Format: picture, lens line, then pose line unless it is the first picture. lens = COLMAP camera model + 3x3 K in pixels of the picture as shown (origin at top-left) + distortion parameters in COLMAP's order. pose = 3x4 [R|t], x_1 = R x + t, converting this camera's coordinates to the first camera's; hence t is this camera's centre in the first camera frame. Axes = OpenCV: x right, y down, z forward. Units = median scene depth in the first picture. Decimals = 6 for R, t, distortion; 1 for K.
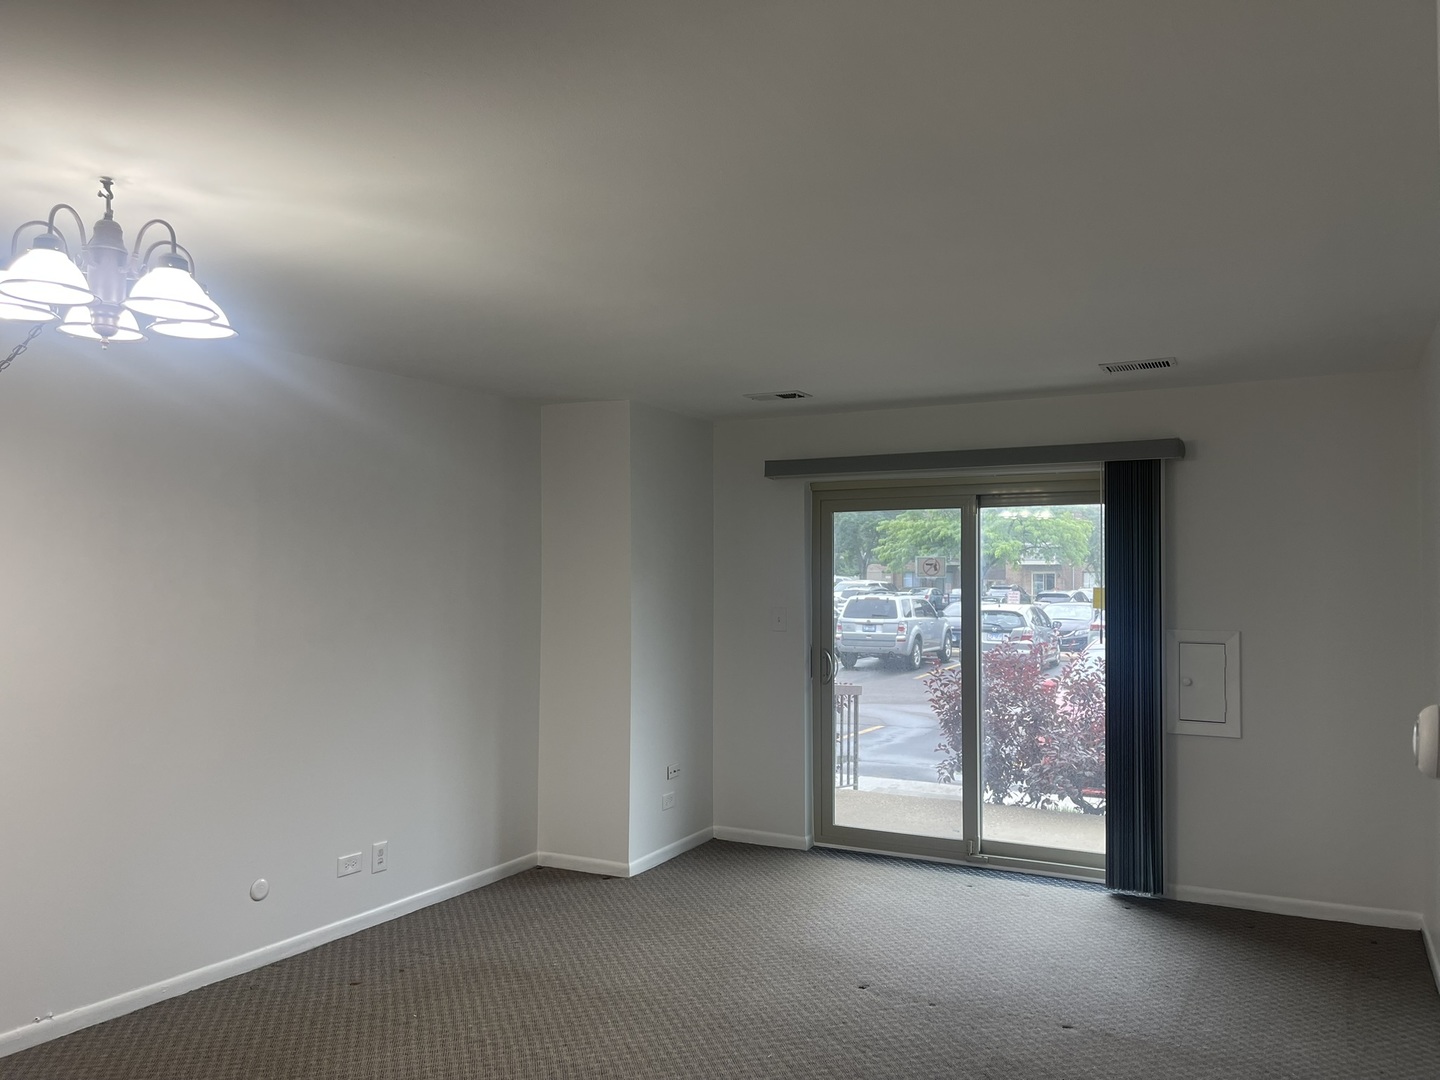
lens RADIAL K [[1085.5, 0, 728.2], [0, 1085.5, 547.7], [0, 0, 1]] dist [0.071156, -0.092329]
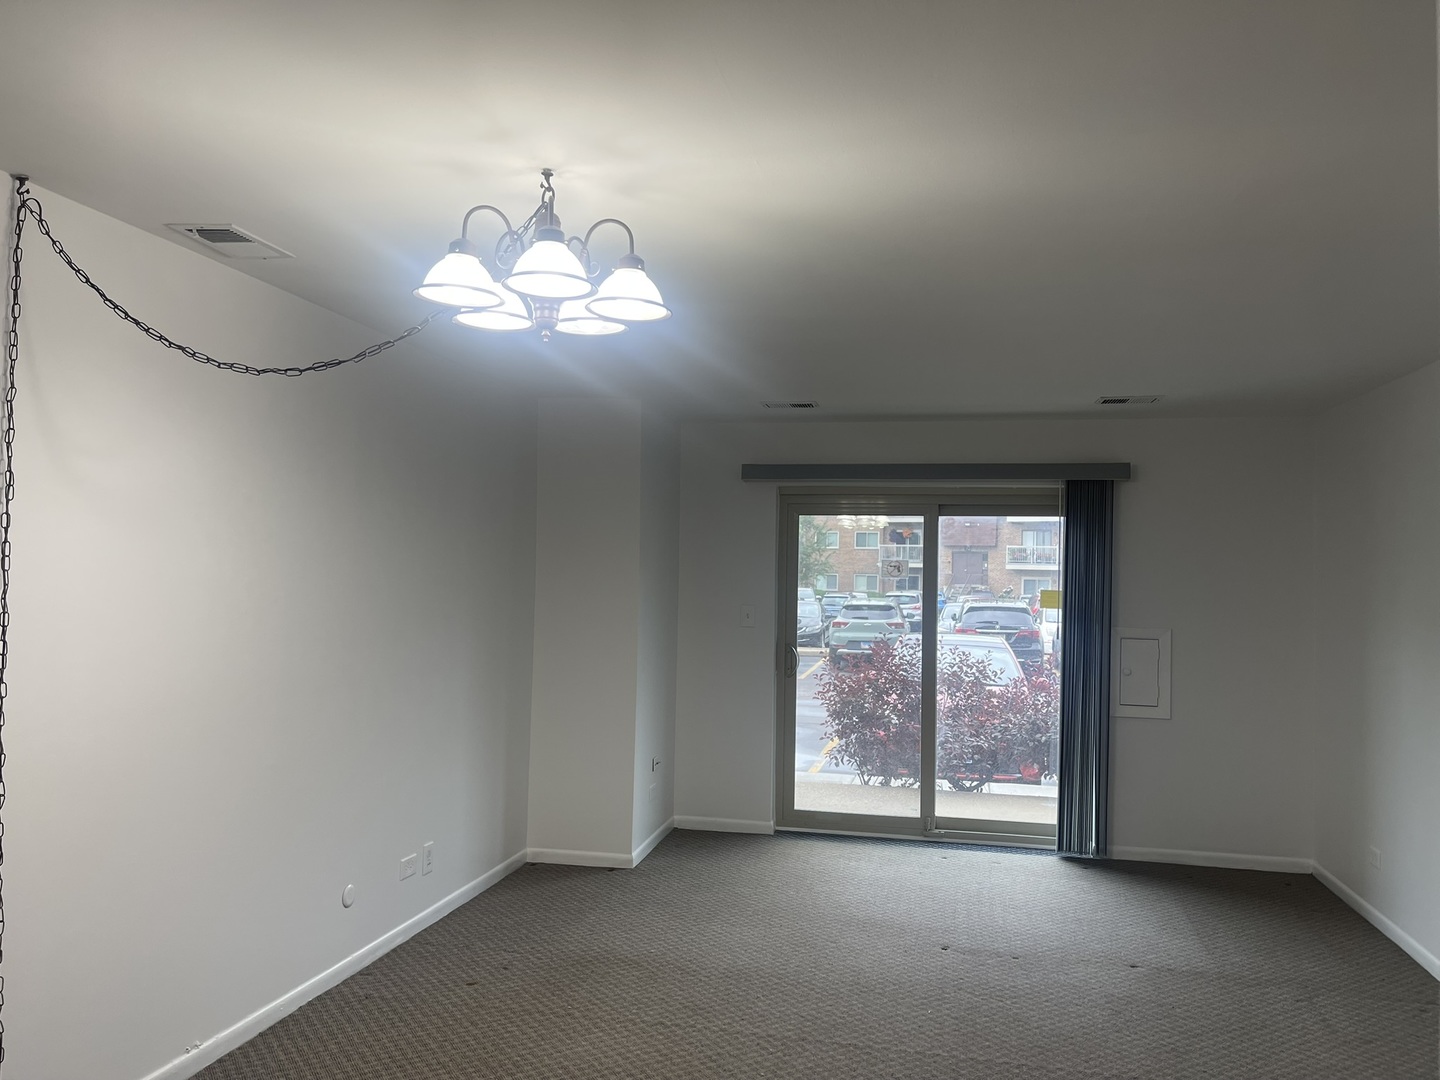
lens RADIAL K [[1085.5, 0, 728.2], [0, 1085.5, 547.7], [0, 0, 1]] dist [0.071156, -0.092329]
pose [[0.961117, 0.024606, 0.275044, -0.305310], [-0.025456, 0.999676, -0.000480, 0.001606], [-0.274967, -0.006540, 0.961431, -0.001380]]
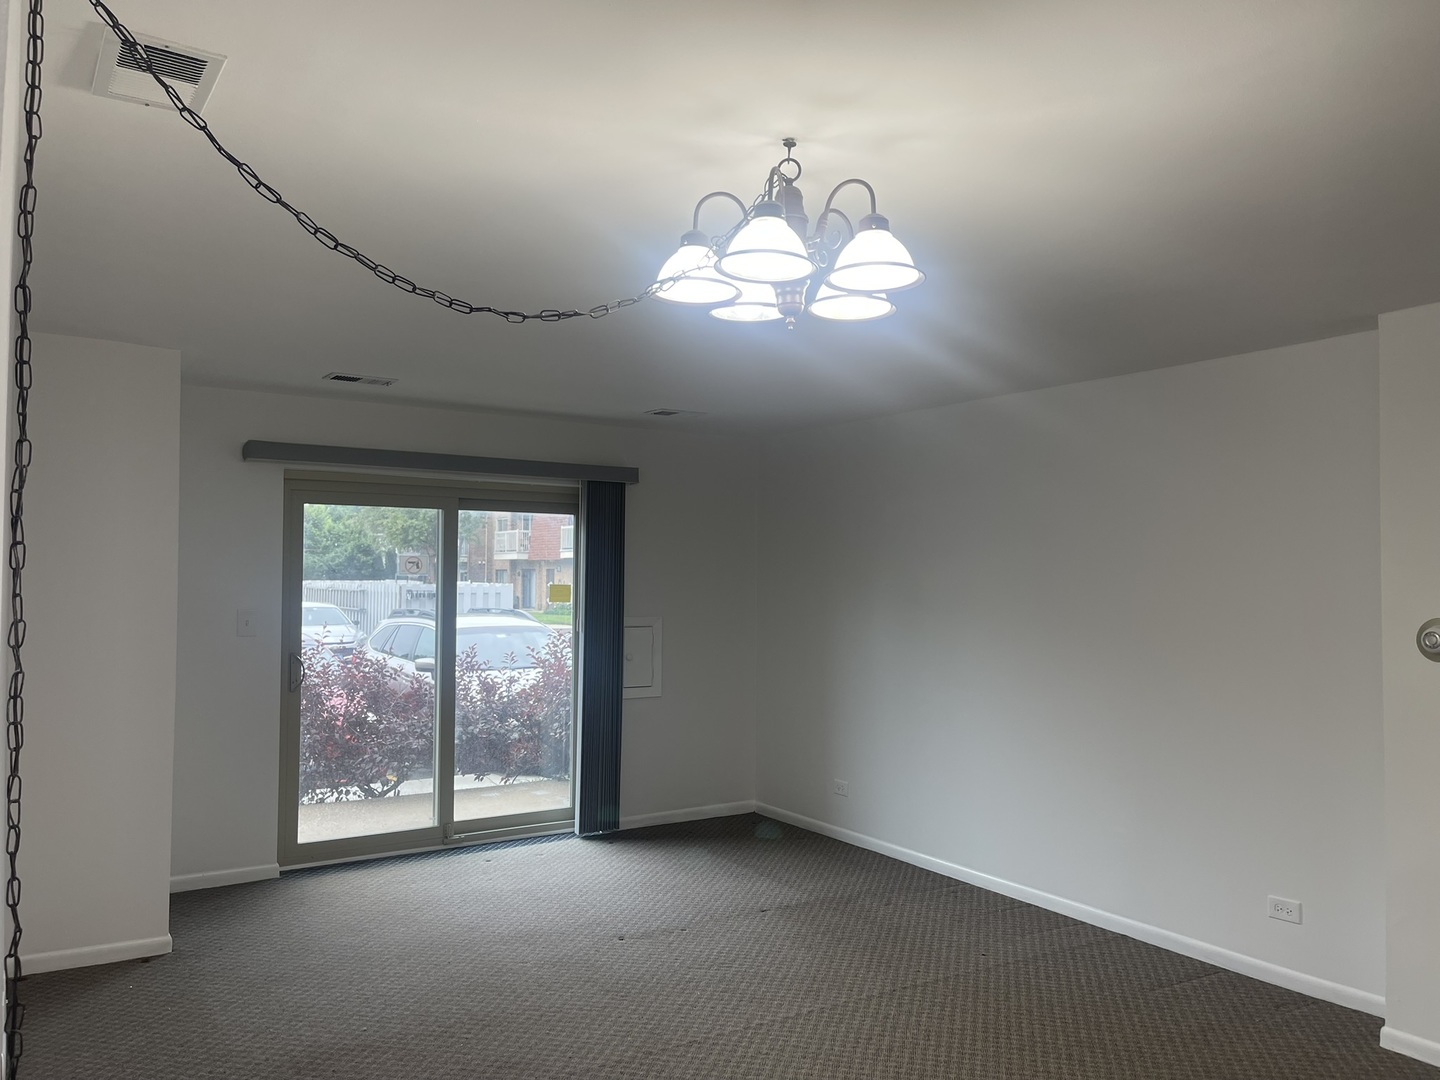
lens RADIAL K [[1085.5, 0, 728.2], [0, 1085.5, 547.7], [0, 0, 1]] dist [0.071156, -0.092329]
pose [[0.492545, 0.025644, 0.869909, -0.620092], [-0.030051, 0.999471, -0.012448, 0.006050], [-0.869768, -0.020010, 0.493055, 0.269525]]
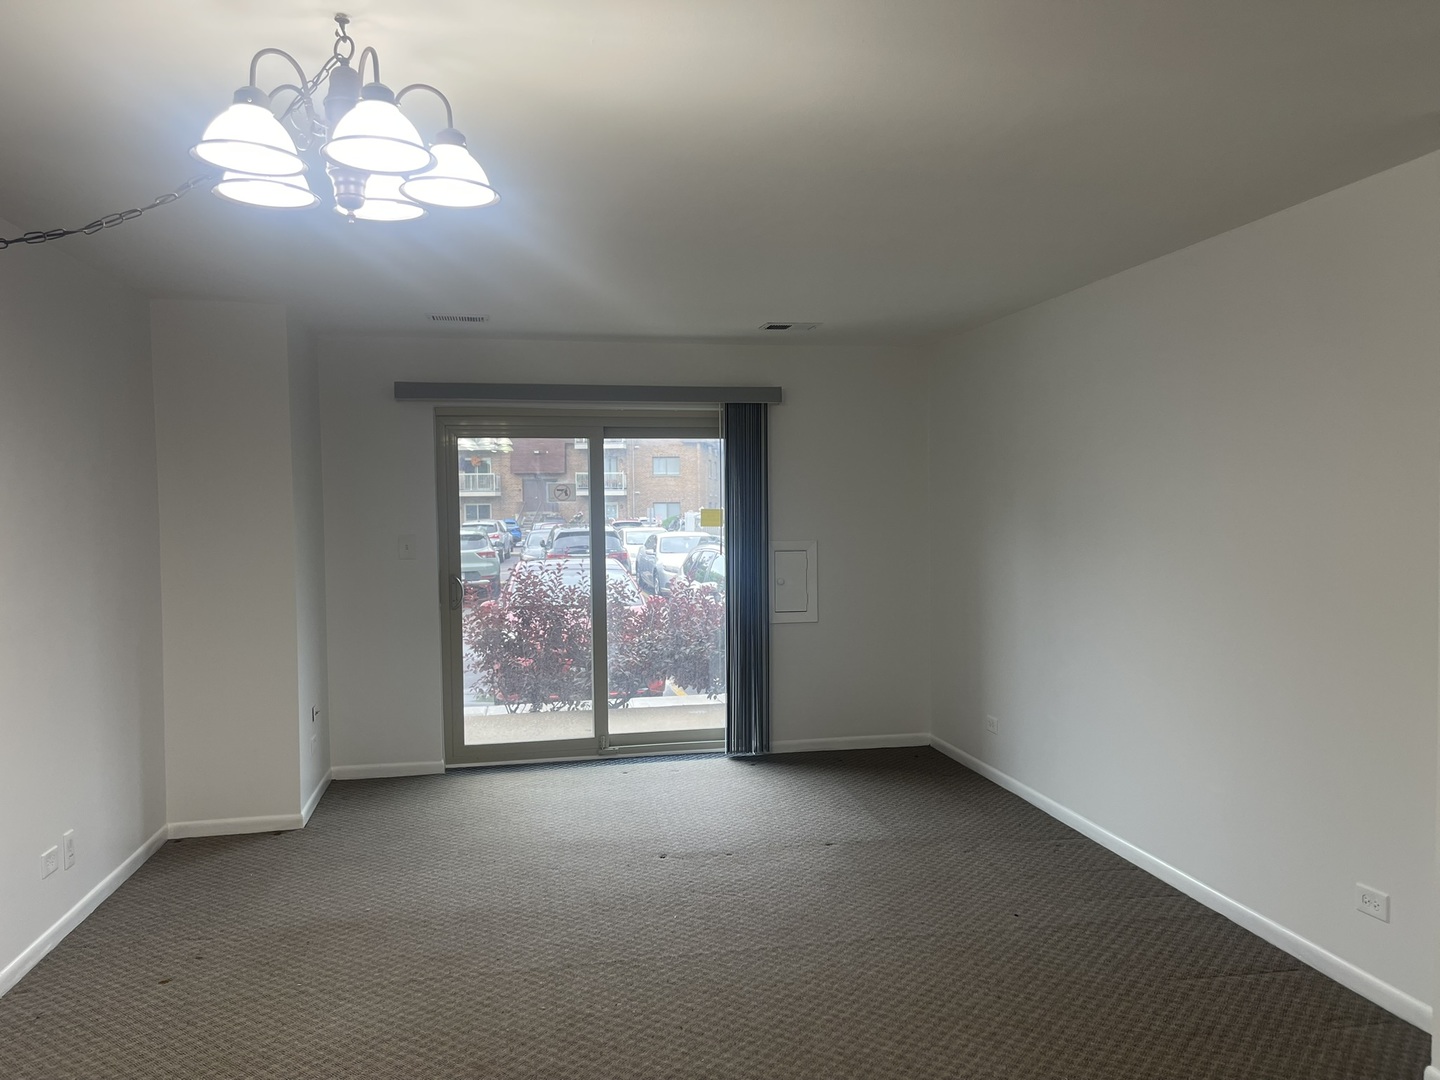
lens RADIAL K [[1085.5, 0, 728.2], [0, 1085.5, 547.7], [0, 0, 1]] dist [0.071156, -0.092329]
pose [[0.781554, -0.035318, 0.622837, -0.396108], [-0.002540, 0.998208, 0.059790, 0.008502], [-0.623833, -0.048311, 0.780063, 0.064324]]
